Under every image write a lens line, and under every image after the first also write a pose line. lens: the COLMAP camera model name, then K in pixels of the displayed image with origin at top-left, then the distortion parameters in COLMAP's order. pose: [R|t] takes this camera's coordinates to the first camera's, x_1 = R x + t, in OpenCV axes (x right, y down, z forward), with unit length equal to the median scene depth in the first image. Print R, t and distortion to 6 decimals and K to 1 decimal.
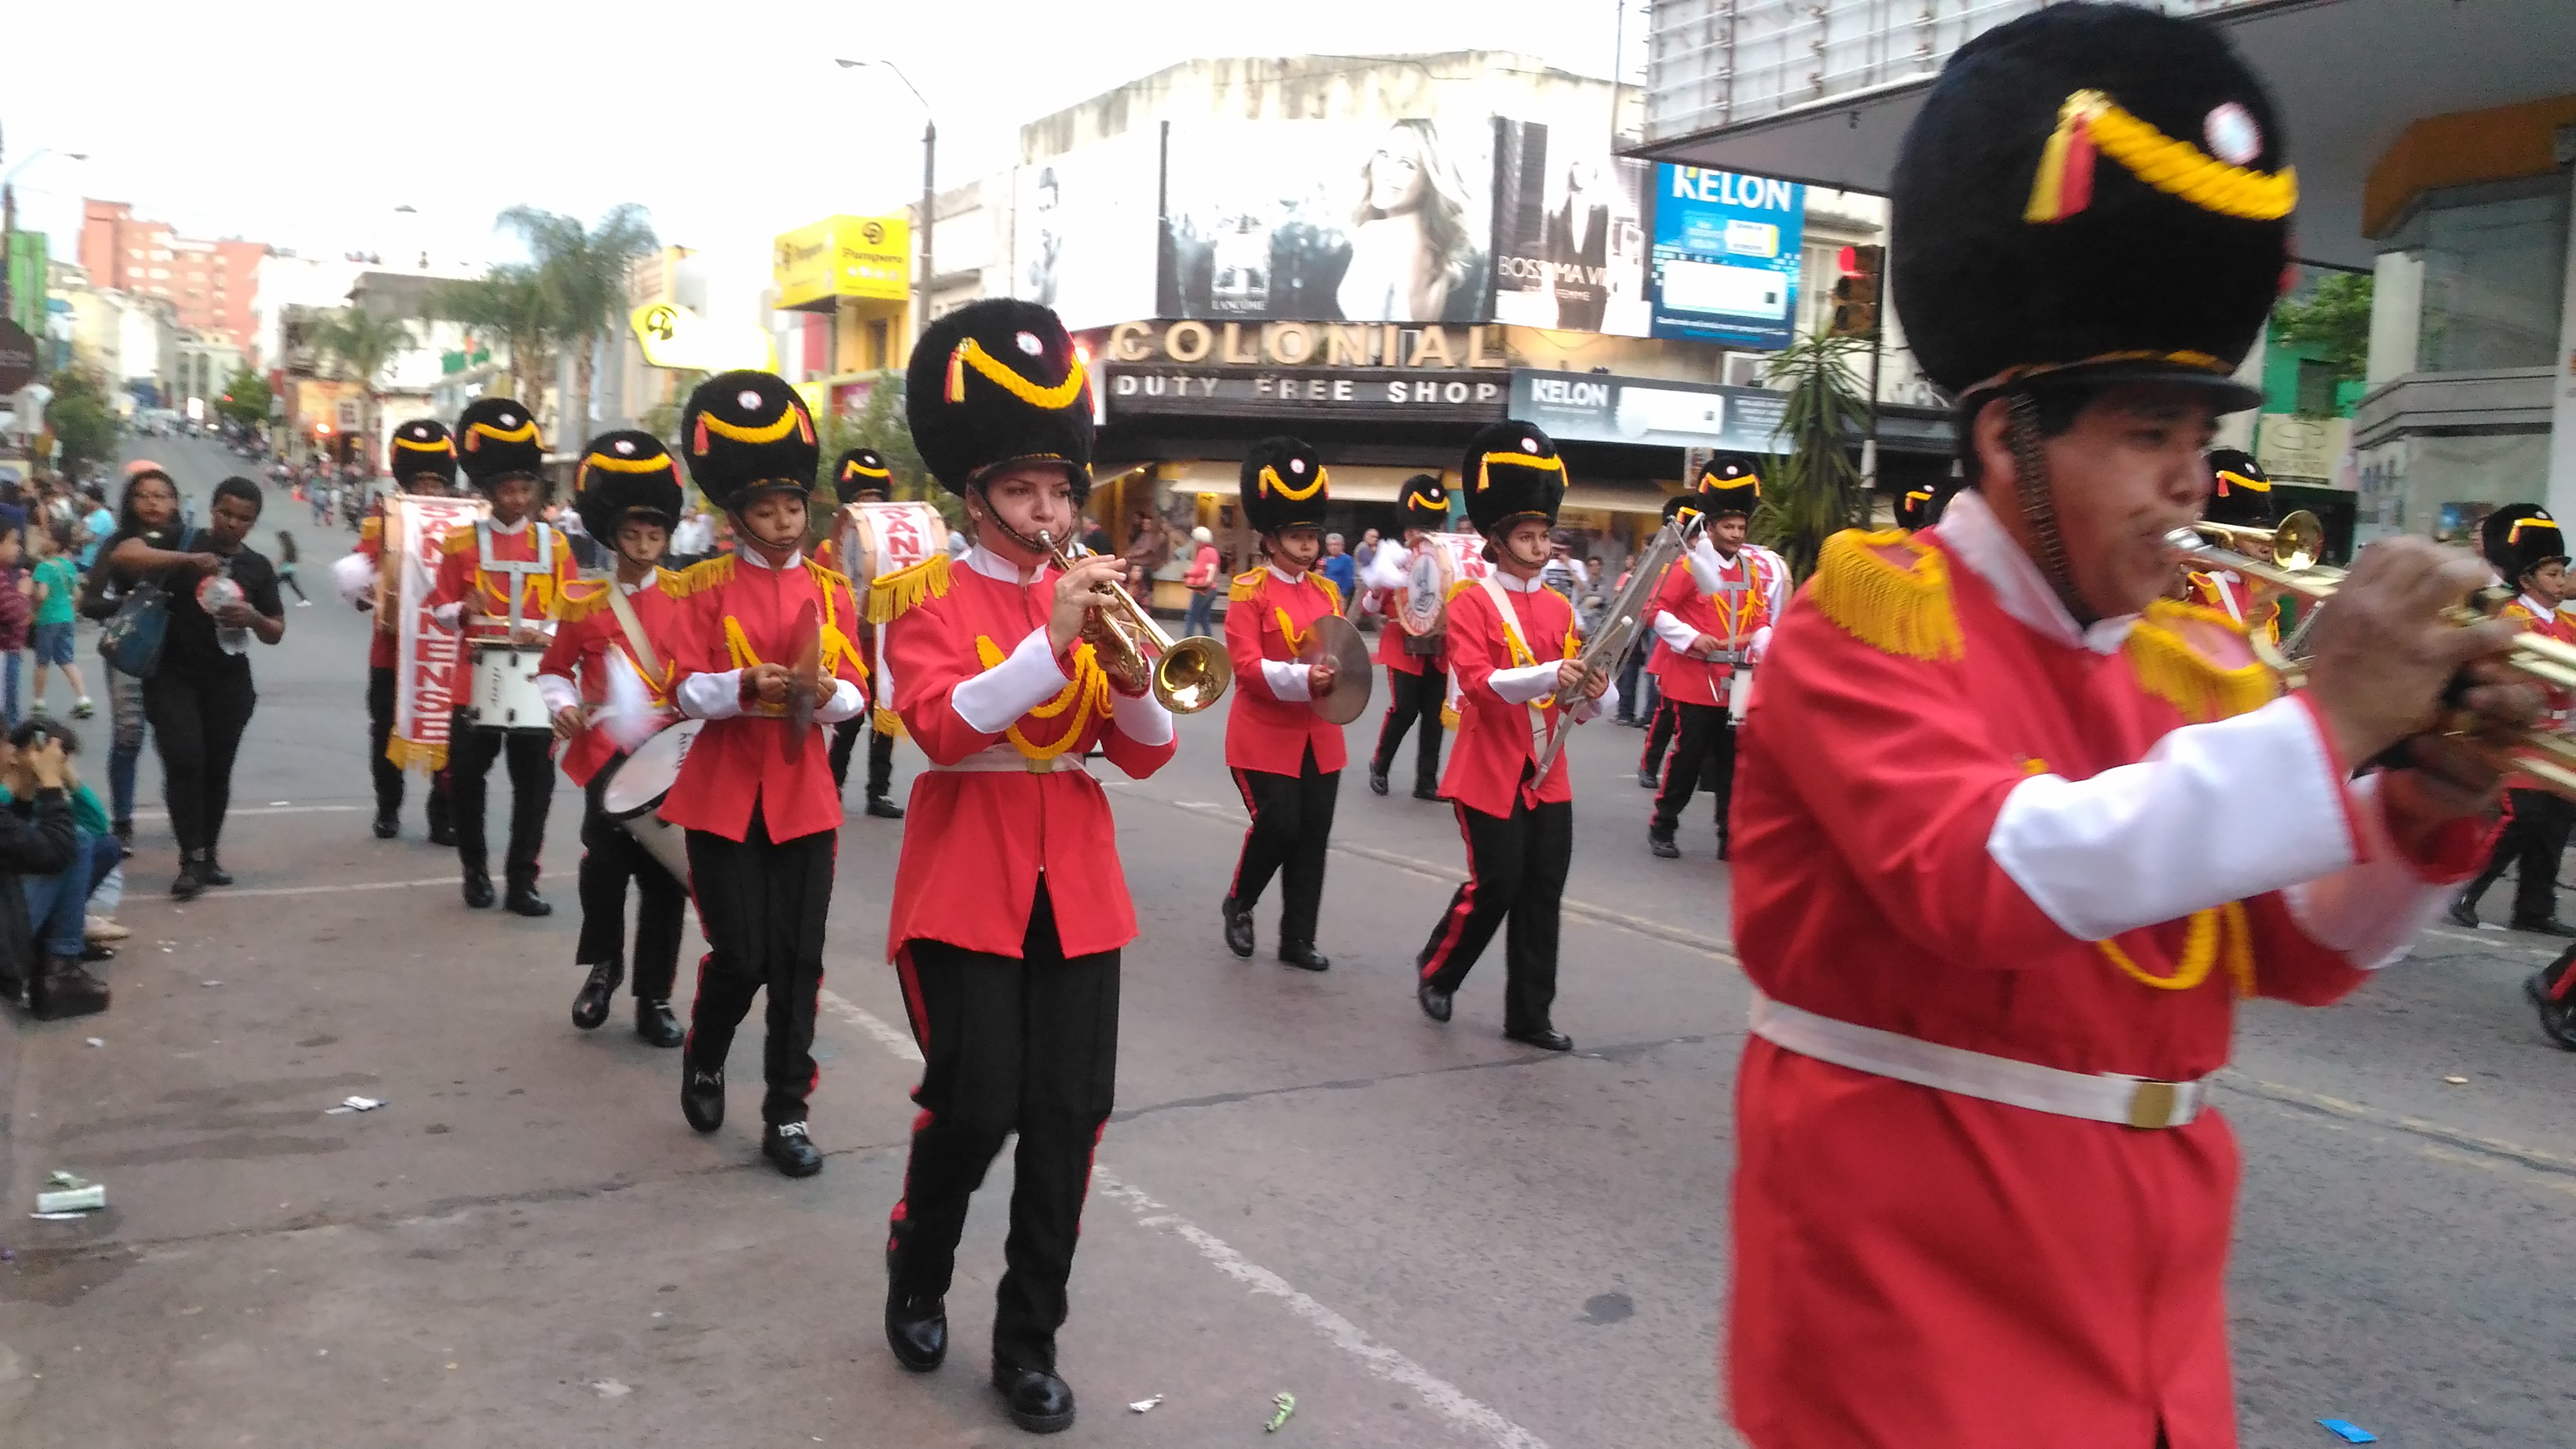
lens RADIAL K [[2139.6, 0, 1320.2], [0, 2139.6, 740.1], [0, 0, 1]] dist [0.129060, -0.260185]
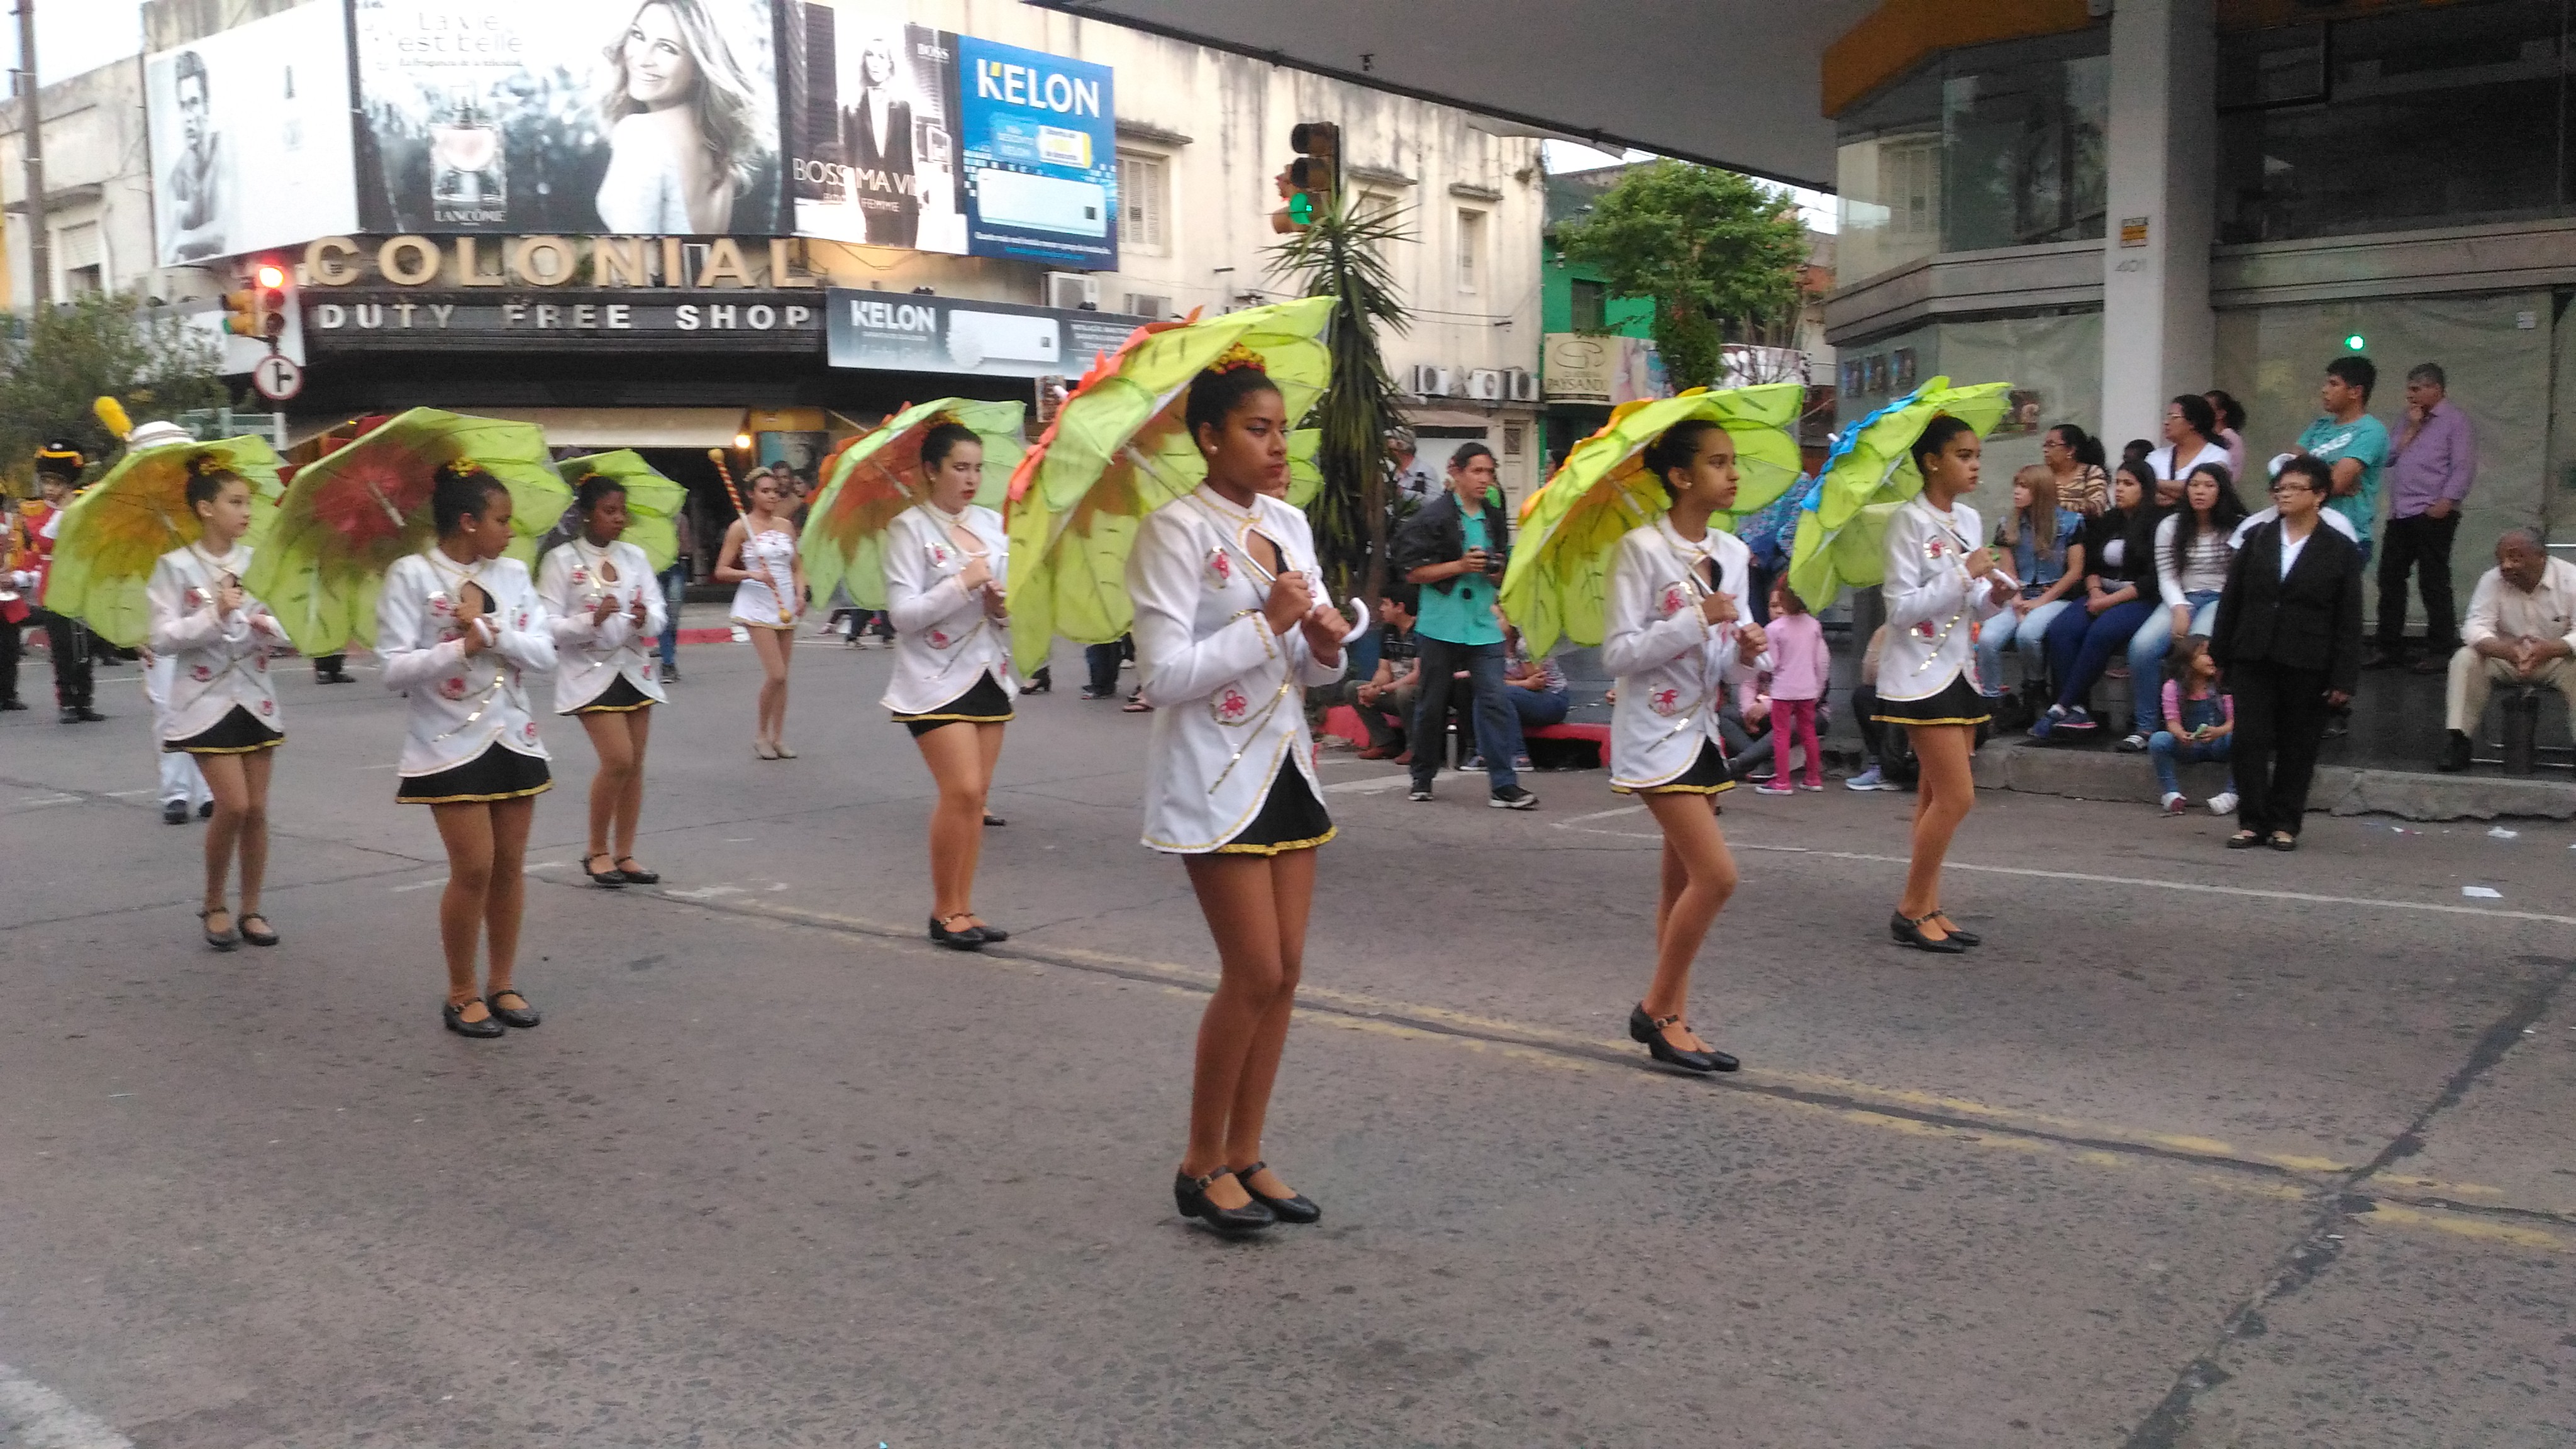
lens RADIAL K [[2139.6, 0, 1320.2], [0, 2139.6, 740.1], [0, 0, 1]] dist [0.129060, -0.260185]
pose [[0.934924, -0.088229, 0.343706, -0.038455], [0.079582, 0.996057, 0.039213, -0.010086], [-0.345810, -0.009309, 0.938258, 0.112086]]
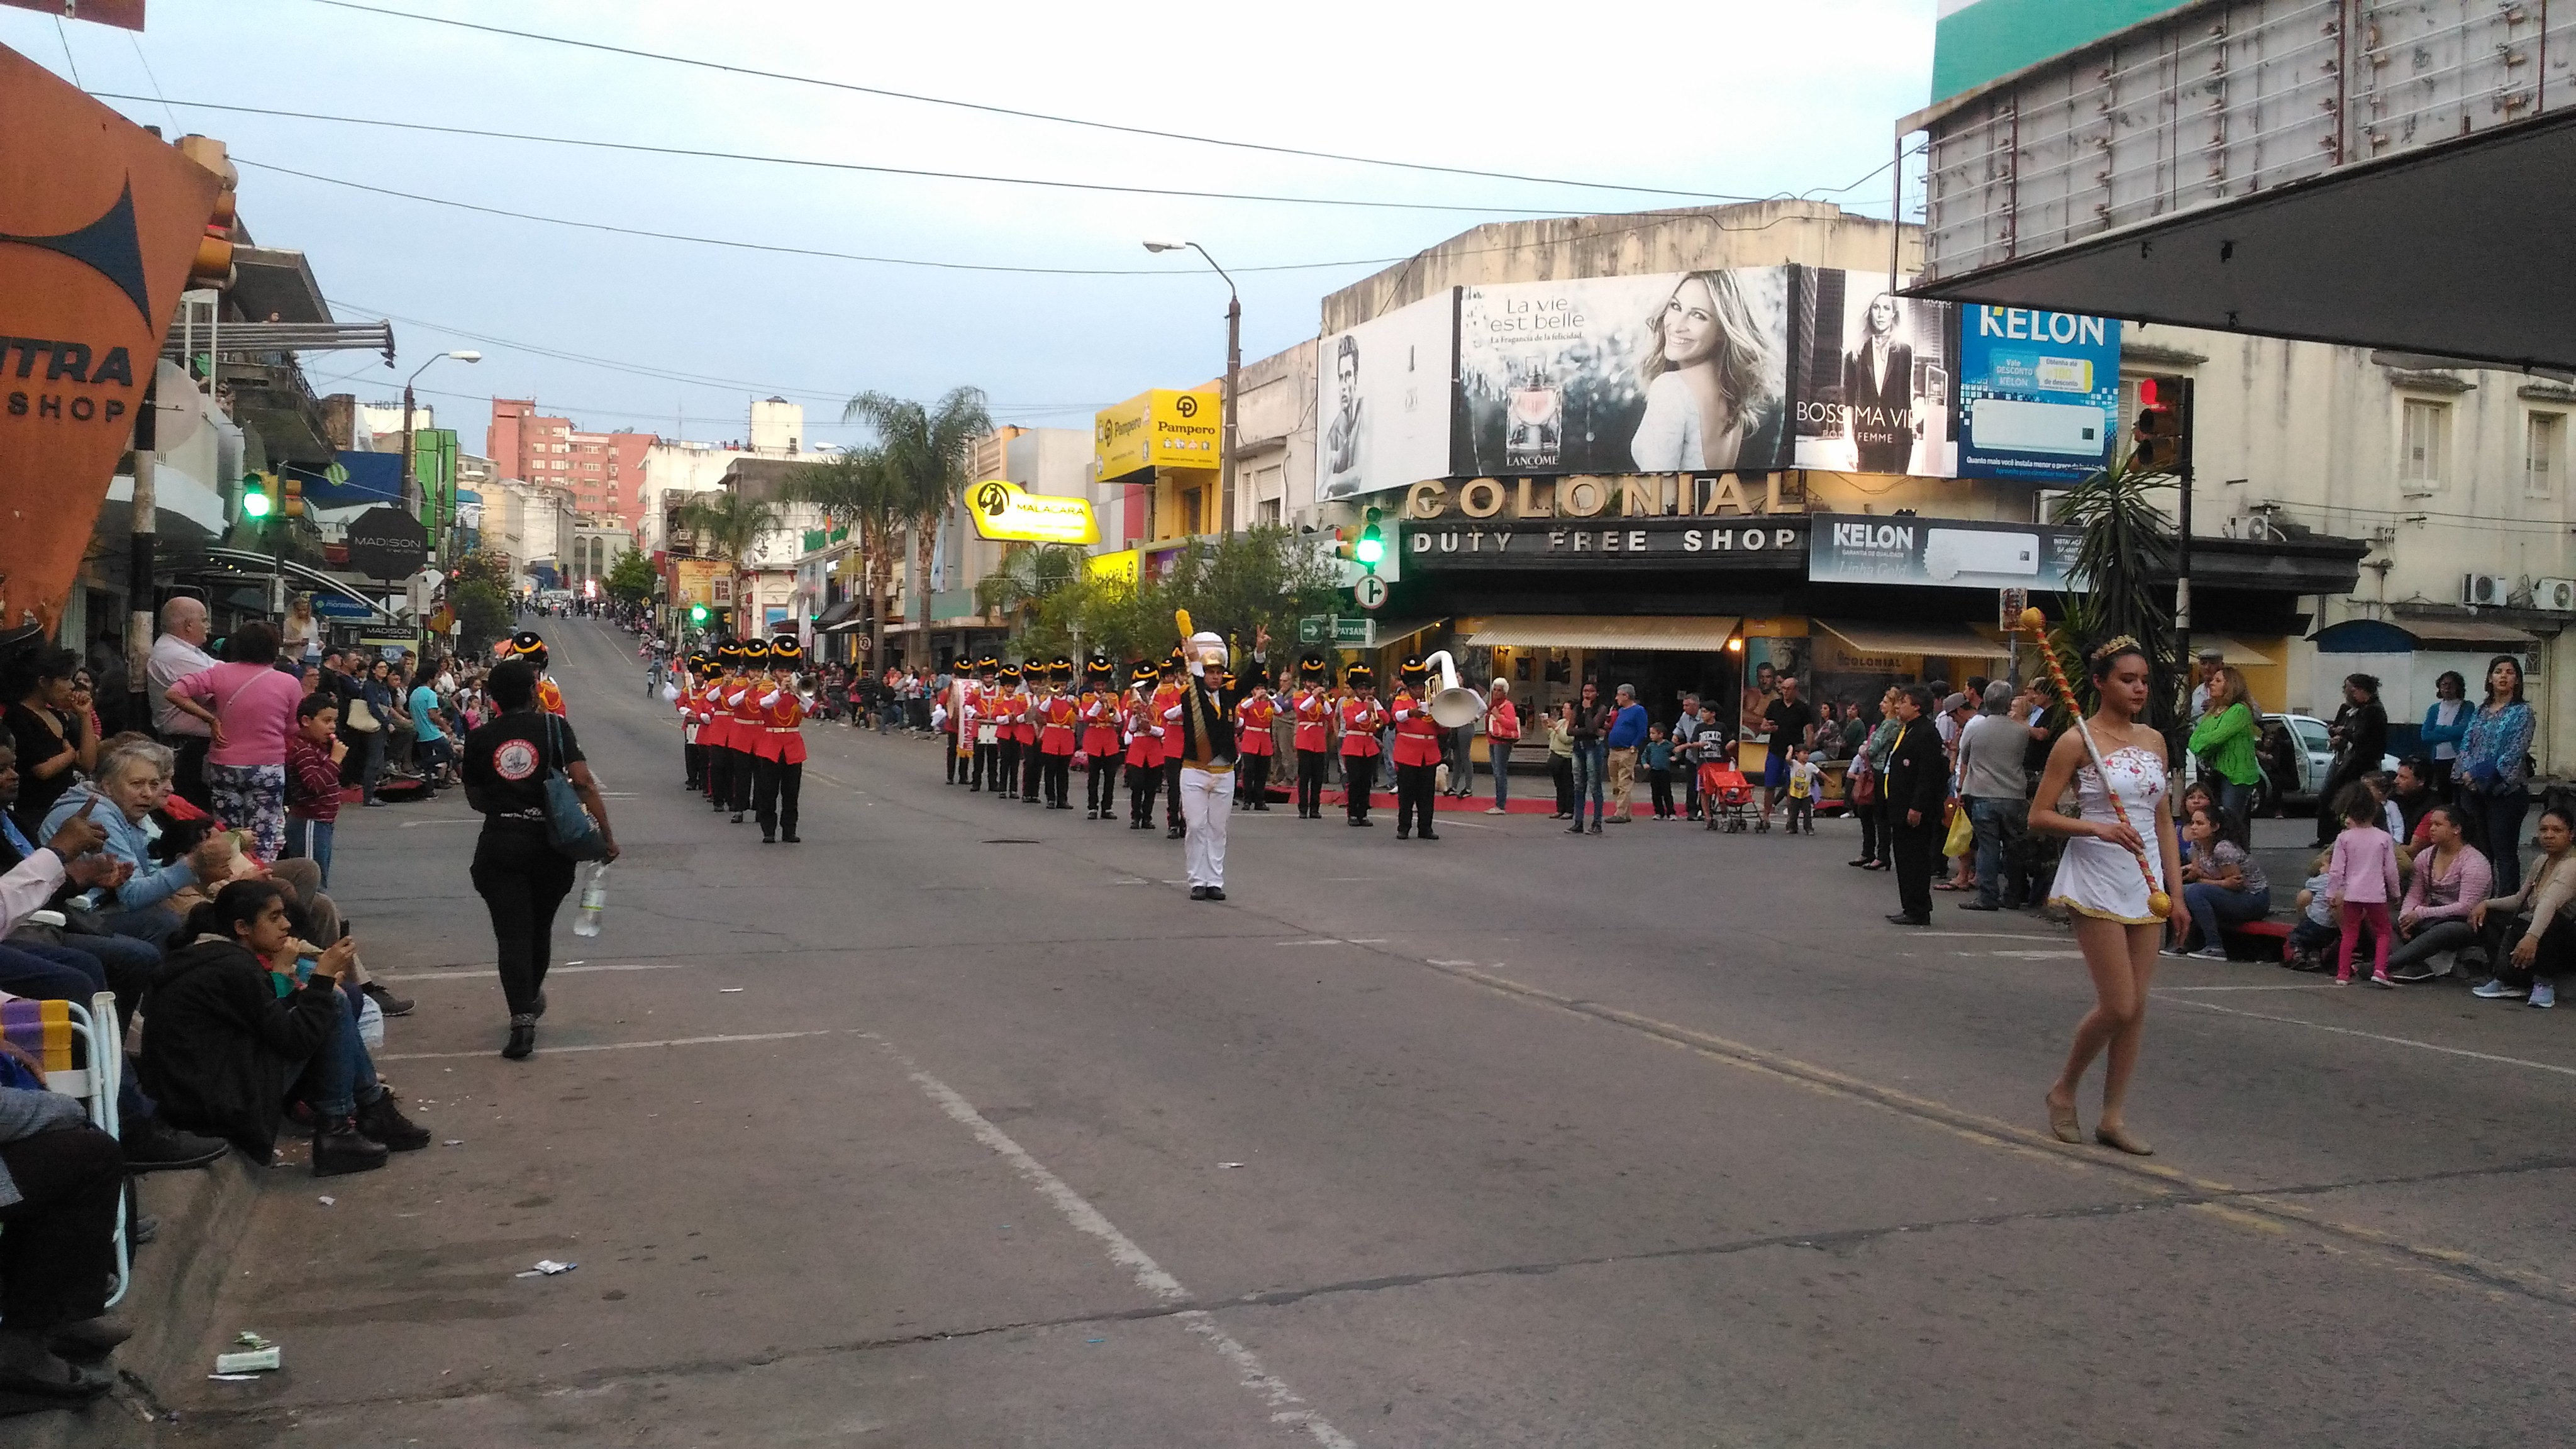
lens RADIAL K [[2126.4, 0, 1314.0], [0, 2126.4, 739.7], [0, 0, 1]] dist [0.130054, -0.266271]
pose [[0.988363, -0.014098, -0.151462, 0.011217], [0.003409, 0.997499, -0.070602, -0.001174], [0.152078, 0.069264, 0.985938, 0.005751]]
